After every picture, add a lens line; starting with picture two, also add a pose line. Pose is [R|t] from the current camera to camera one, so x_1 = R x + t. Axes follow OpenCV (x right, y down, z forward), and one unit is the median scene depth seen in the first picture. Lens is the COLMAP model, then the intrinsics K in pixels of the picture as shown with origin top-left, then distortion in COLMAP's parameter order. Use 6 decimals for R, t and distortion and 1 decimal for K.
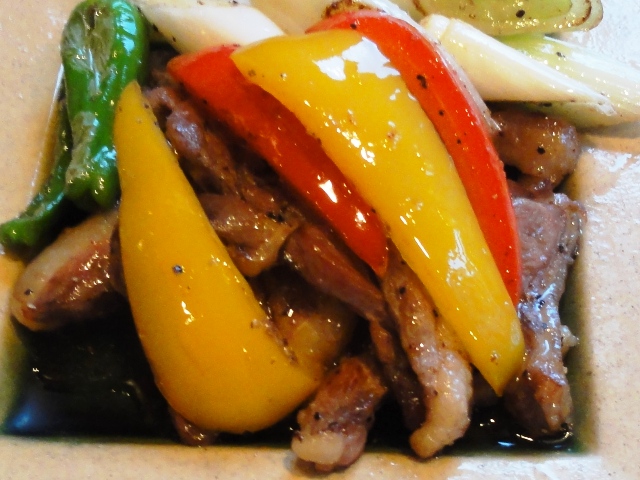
lens RADIAL K [[453.9, 0, 320.0], [0, 453.9, 240.0], [0, 0, 1]] dist [-0.004130, 0.000189]
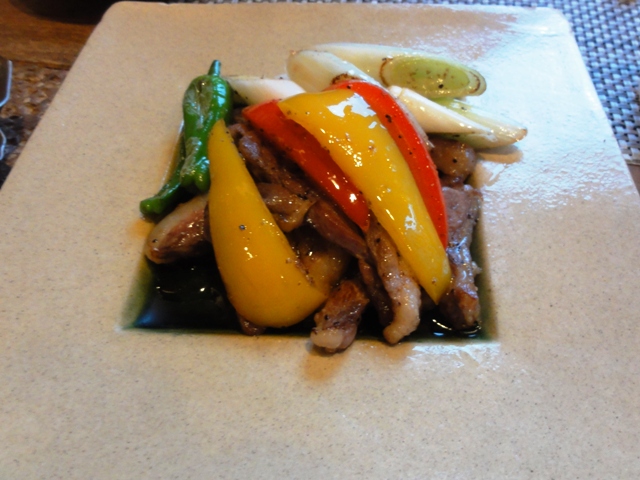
lens RADIAL K [[453.9, 0, 320.0], [0, 453.9, 240.0], [0, 0, 1]] dist [-0.004130, 0.000189]
pose [[0.999875, 0.003090, -0.015525, -0.005415], [-0.001557, 0.995204, 0.097812, -0.055004], [0.015752, -0.097776, 0.995084, -0.680035]]
